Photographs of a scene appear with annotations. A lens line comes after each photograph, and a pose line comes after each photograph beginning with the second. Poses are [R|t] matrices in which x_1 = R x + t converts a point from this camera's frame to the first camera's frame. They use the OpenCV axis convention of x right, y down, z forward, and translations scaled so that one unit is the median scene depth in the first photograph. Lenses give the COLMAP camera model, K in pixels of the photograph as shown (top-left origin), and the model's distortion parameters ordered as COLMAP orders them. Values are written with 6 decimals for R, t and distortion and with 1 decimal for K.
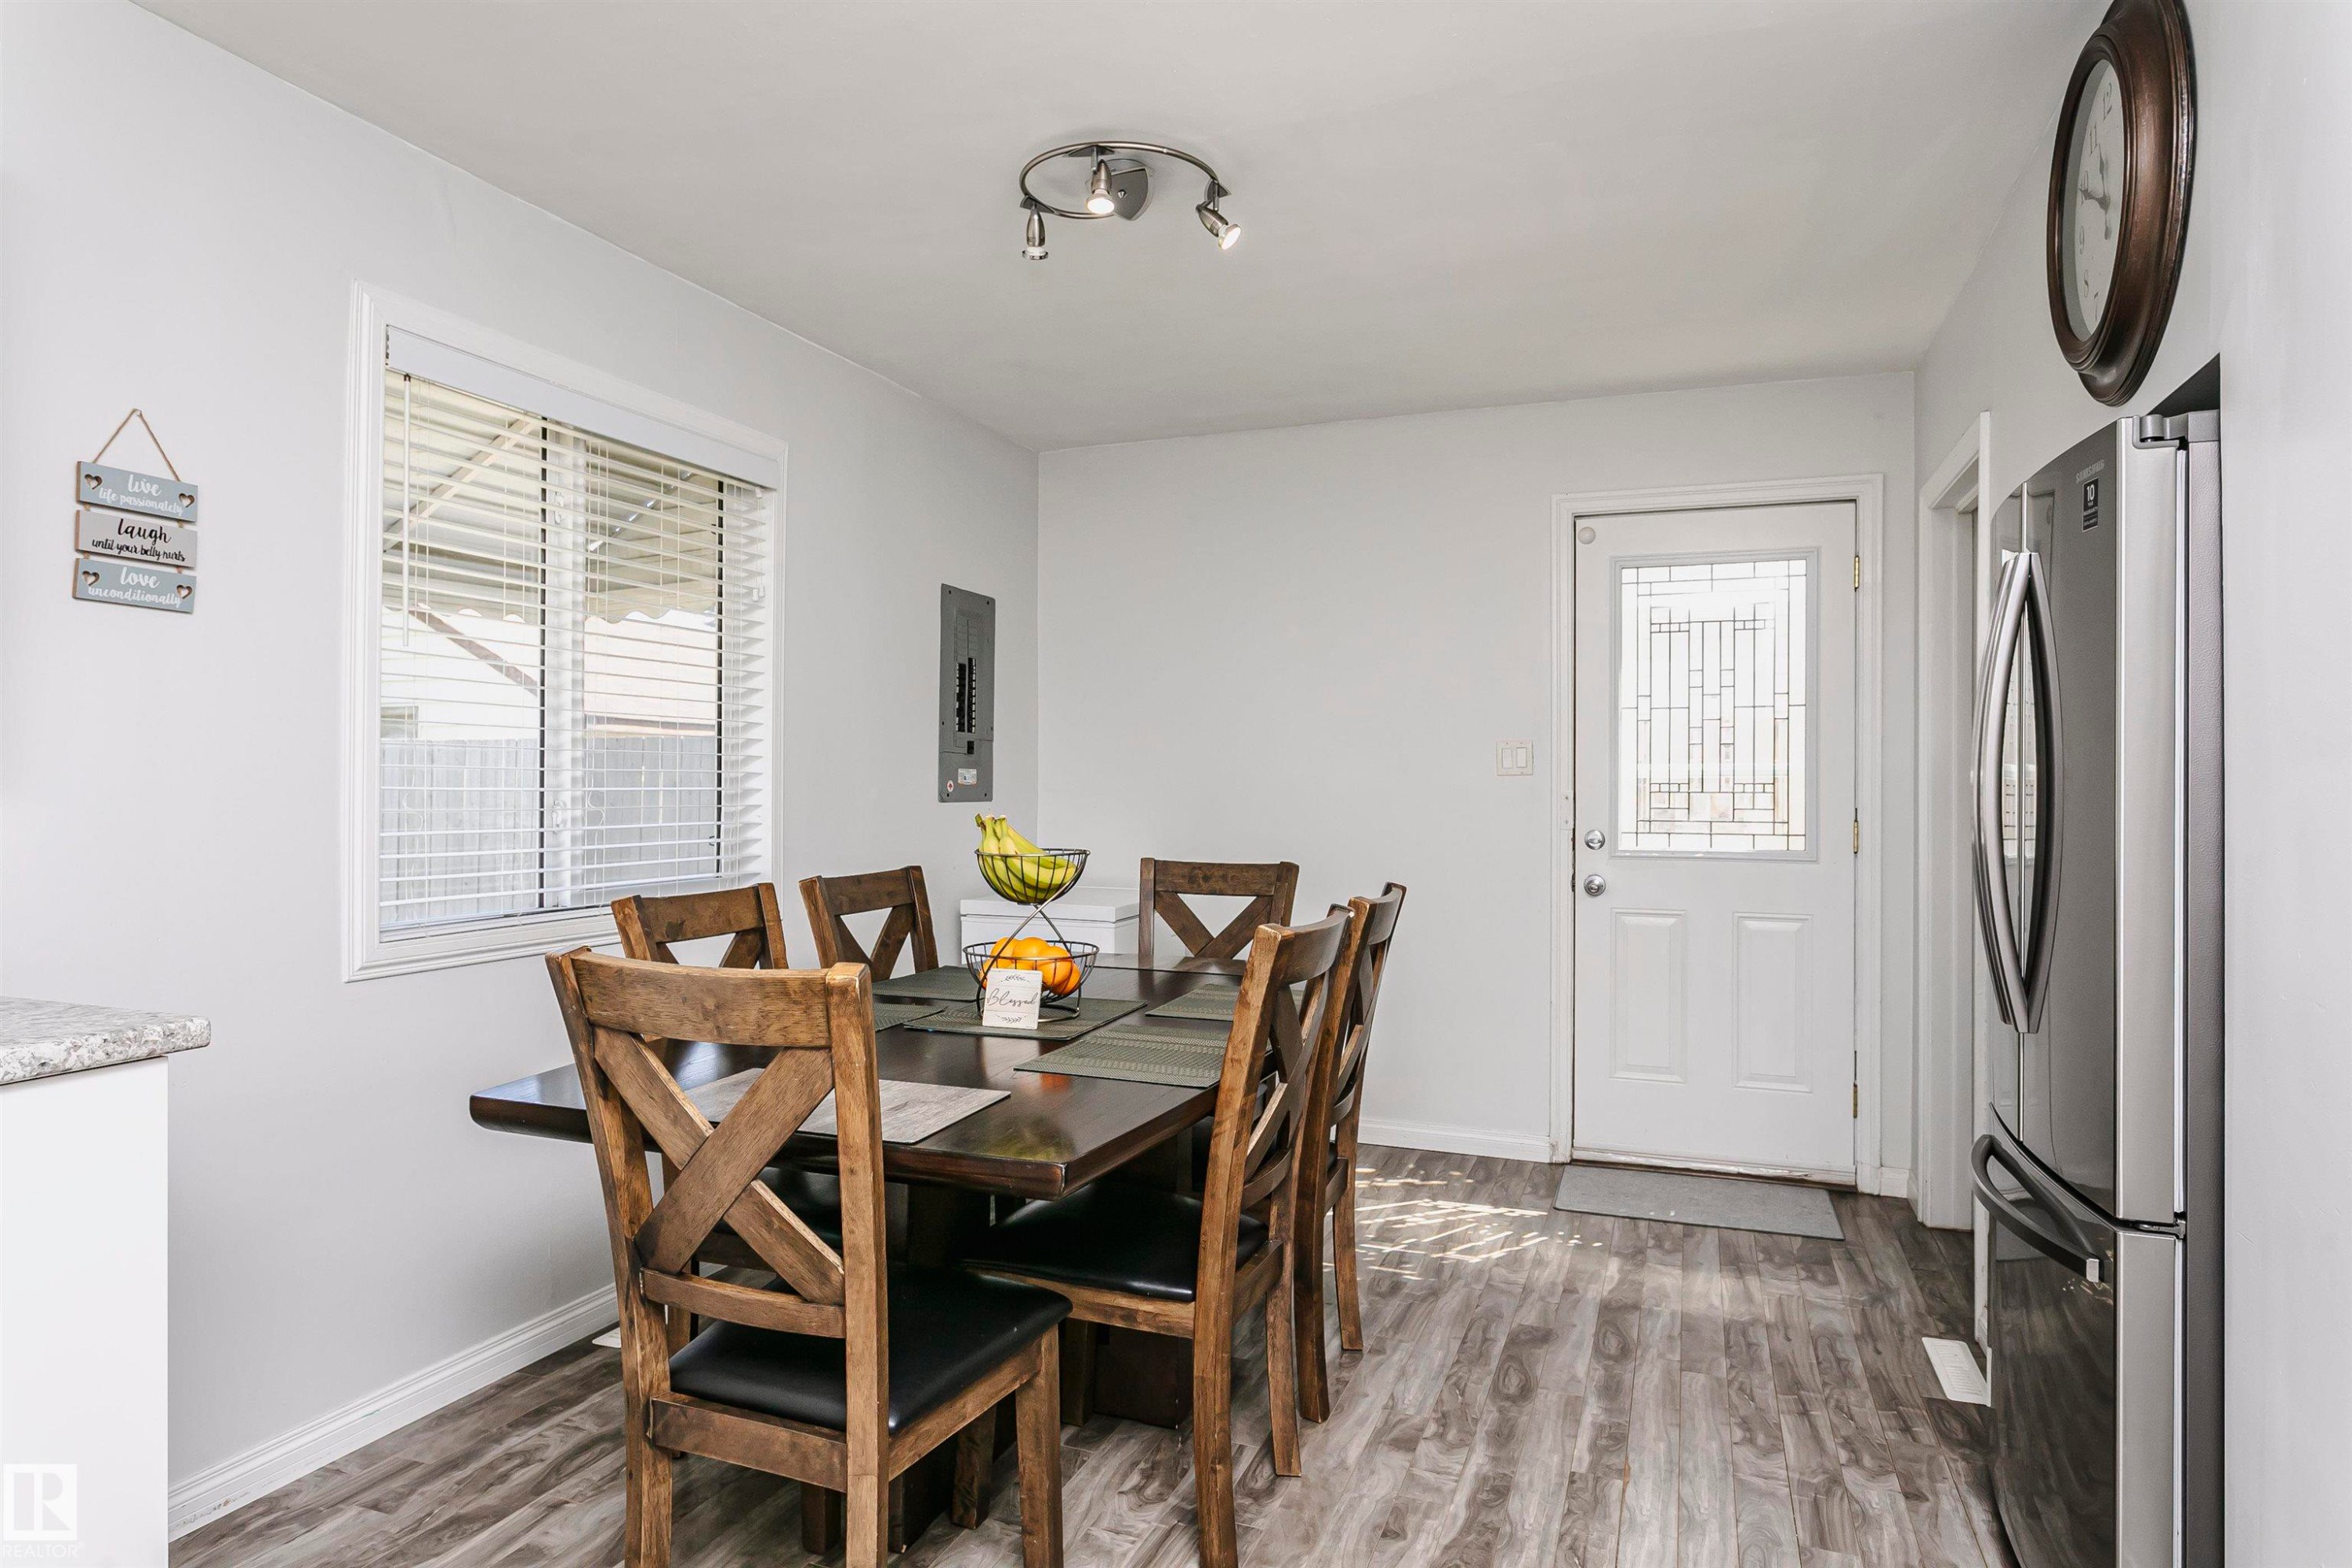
lens RADIAL K [[1372.5, 0, 1168.0], [0, 1372.5, 769.5], [0, 0, 1]] dist [-0.000823, -0.000988]
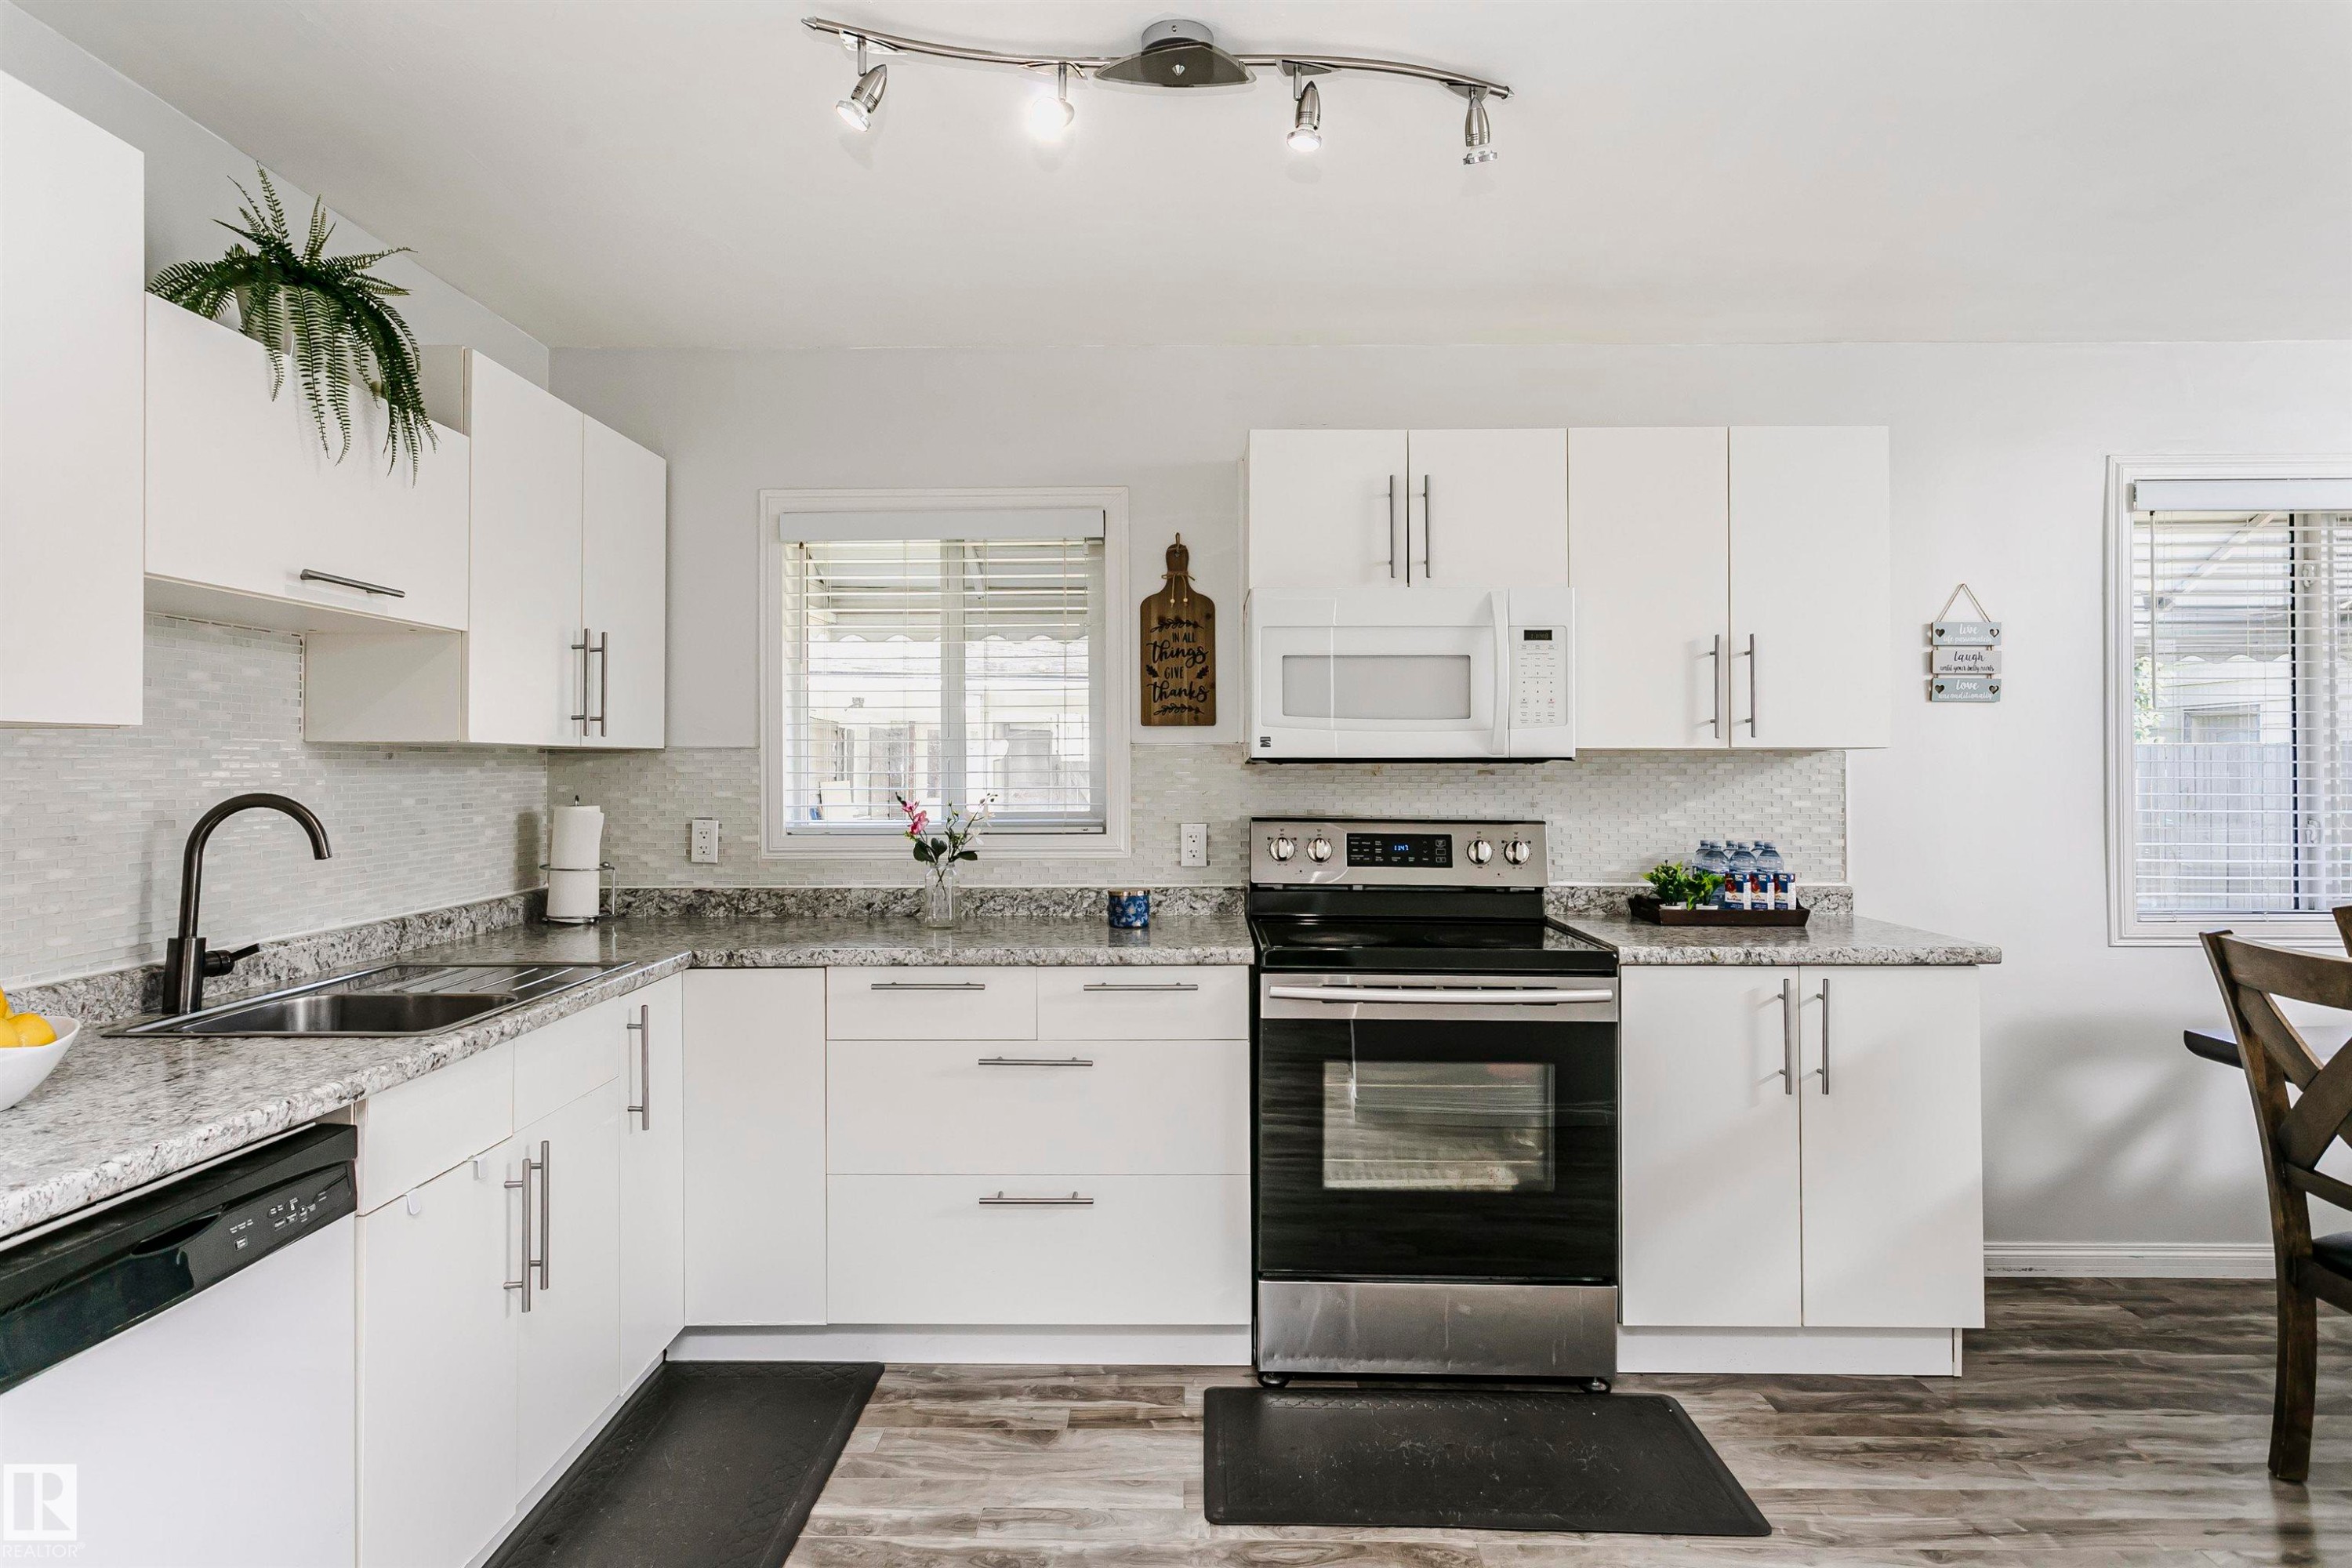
lens RADIAL K [[1277.6, 0, 1177.7], [0, 1277.6, 766.4], [0, 0, 1]] dist [-0.006142, 0.010894]
pose [[0.346435, -0.008102, -0.938039, 0.367770], [0.014307, 0.999892, -0.003353, -0.048761], [0.937965, -0.012259, 0.346513, -0.433228]]
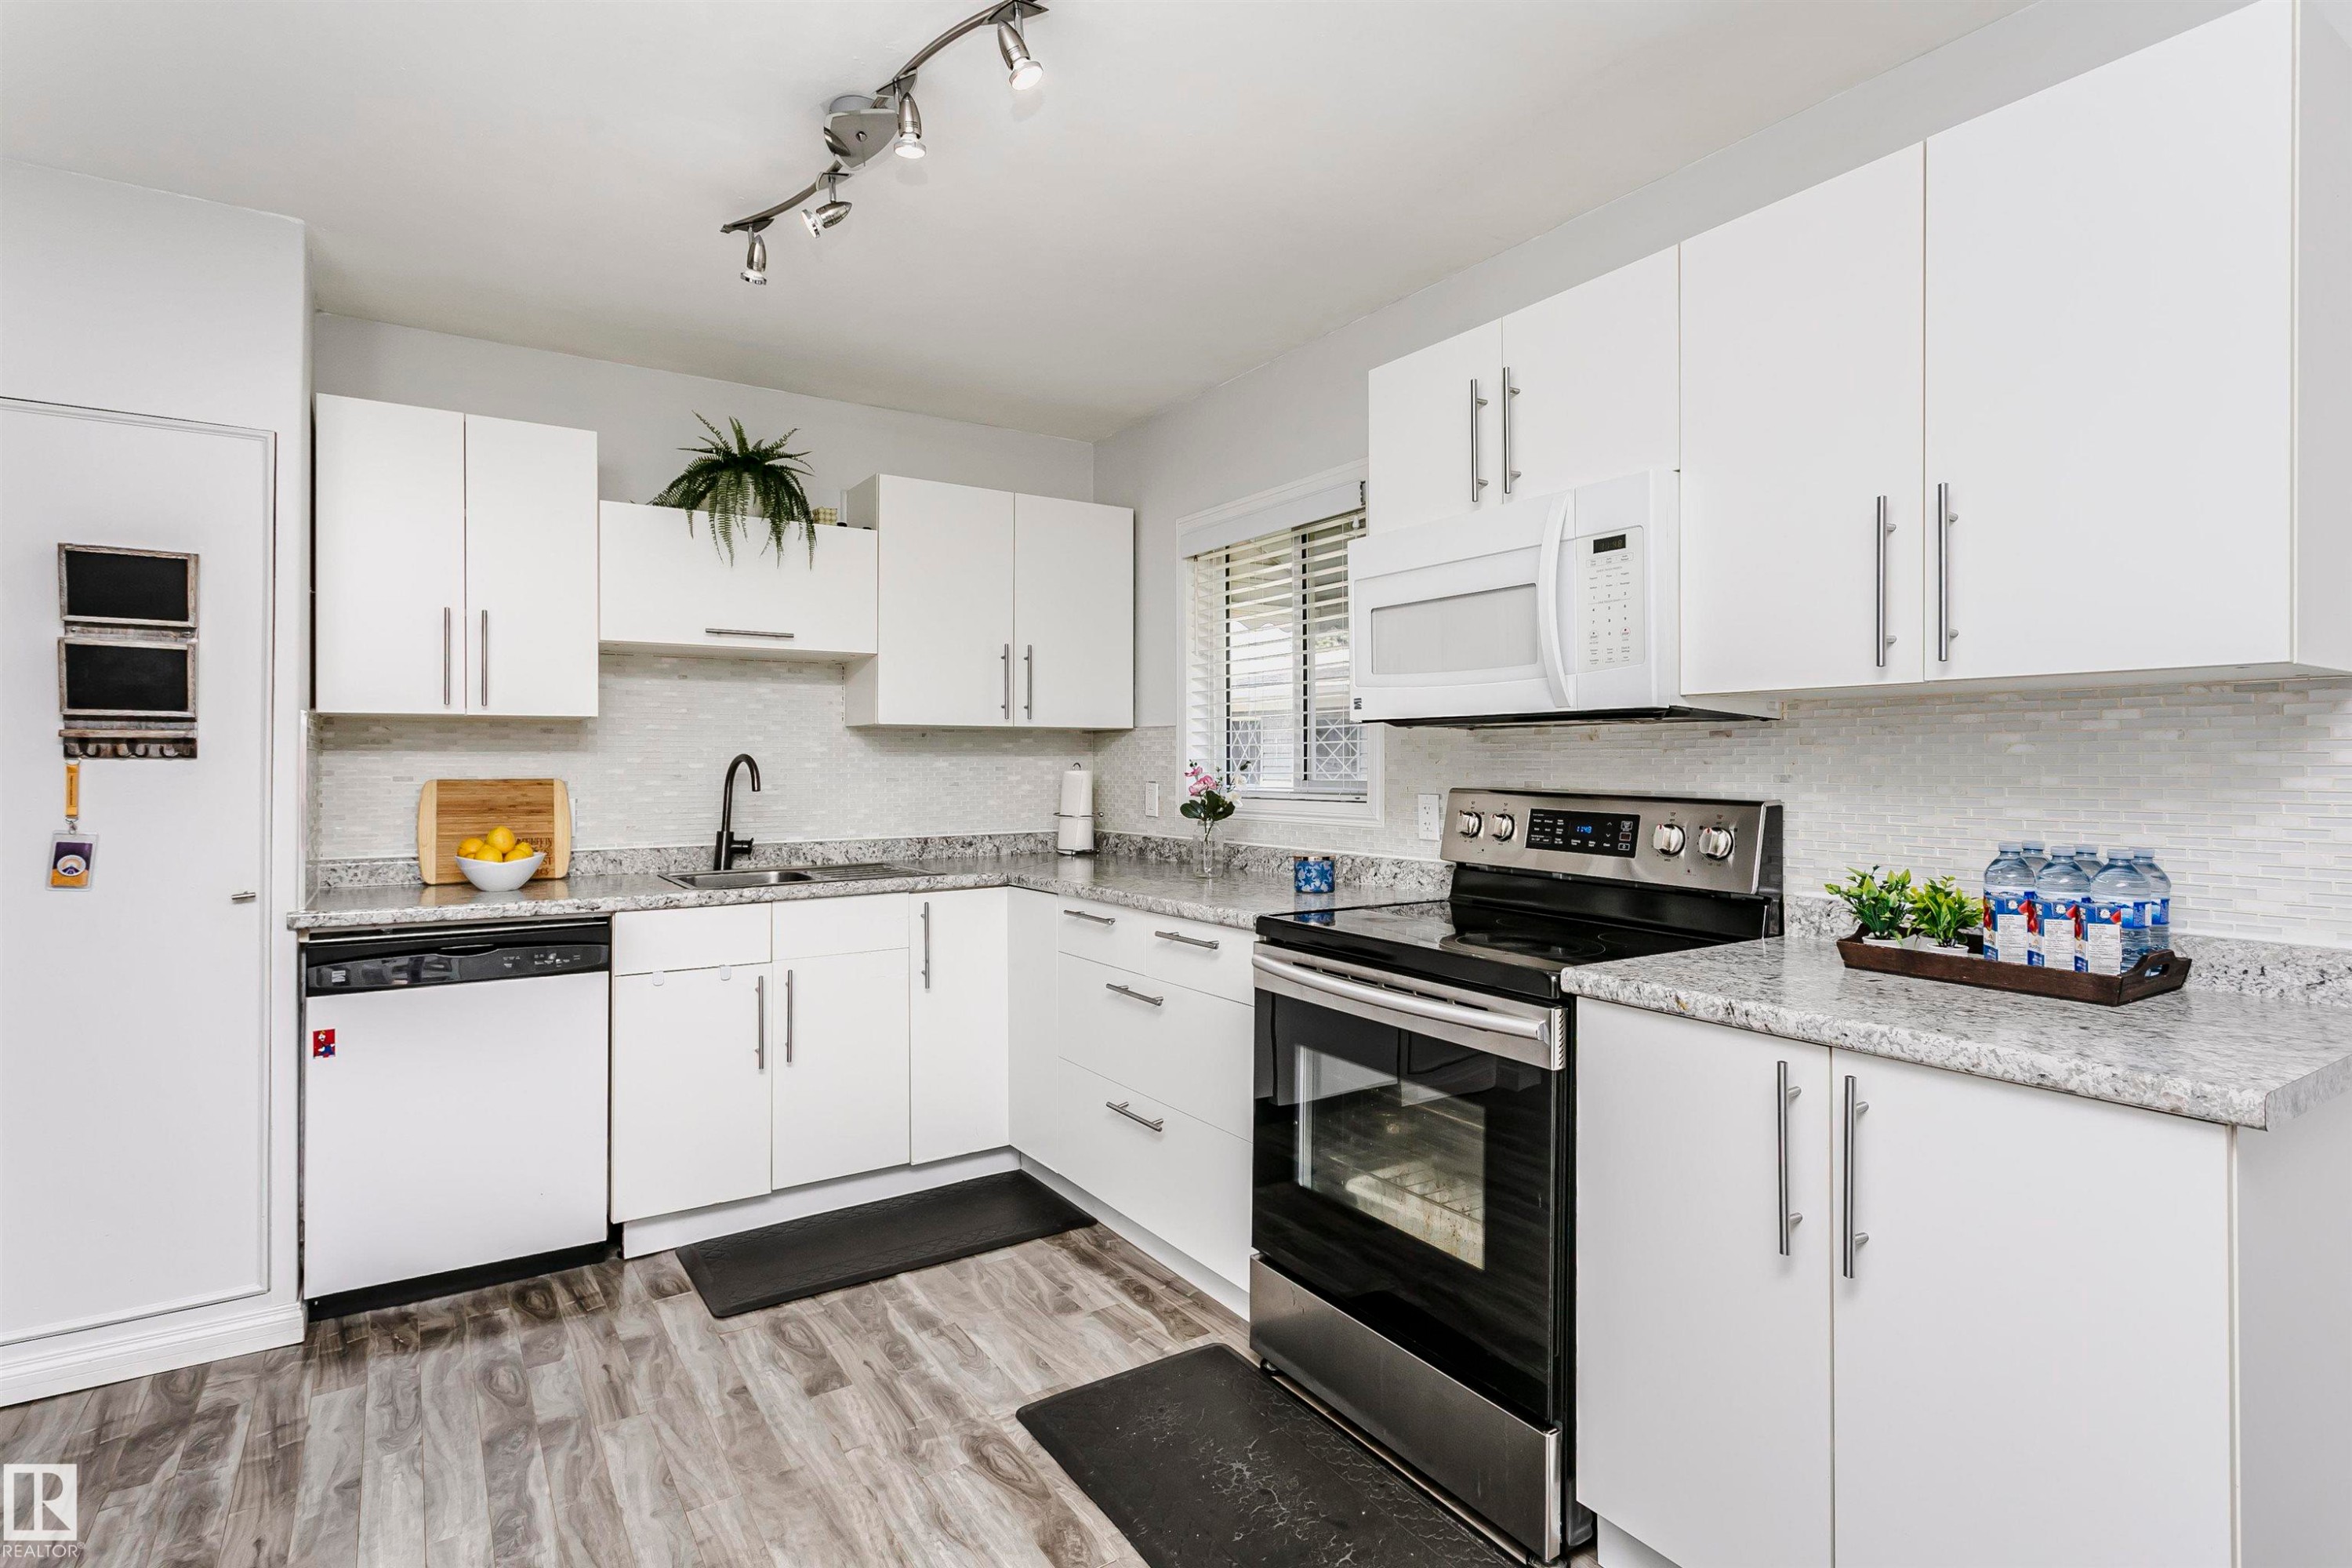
lens RADIAL K [[1154.7, 0, 1172.1], [0, 1154.7, 766.3], [0, 0, 1]] dist [0.004290, 0.001411]
pose [[-0.580775, -0.003393, -0.814057, 0.165180], [0.006888, 0.999935, -0.009081, -0.006458], [0.814035, -0.010881, -0.580714, 0.650753]]
